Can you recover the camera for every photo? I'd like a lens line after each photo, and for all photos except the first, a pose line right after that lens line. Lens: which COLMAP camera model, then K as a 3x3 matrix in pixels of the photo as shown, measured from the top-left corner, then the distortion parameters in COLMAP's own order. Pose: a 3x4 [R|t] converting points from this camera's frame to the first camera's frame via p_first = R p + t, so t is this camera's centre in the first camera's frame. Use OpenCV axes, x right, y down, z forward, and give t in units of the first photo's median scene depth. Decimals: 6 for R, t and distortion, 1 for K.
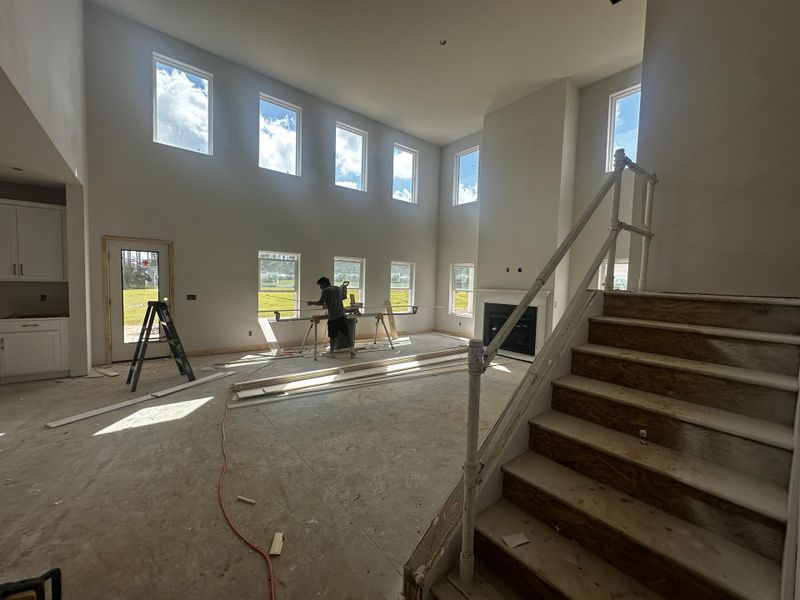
lens RADIAL K [[319.2, 0, 400.0], [0, 319.2, 300.0], [0, 0, 1]] dist [0.001395, 0.000113]
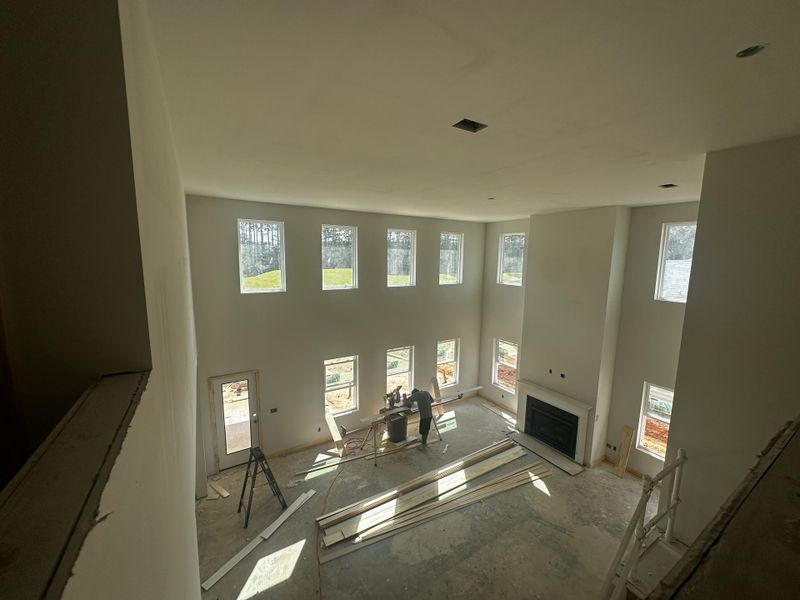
lens RADIAL K [[319.2, 0, 400.0], [0, 319.2, 300.0], [0, 0, 1]] dist [0.001395, 0.000113]
pose [[0.992939, -0.000512, -0.118629, -0.033048], [0.009684, 0.997003, 0.076755, -0.445380], [0.118234, -0.077362, 0.989968, -0.088902]]
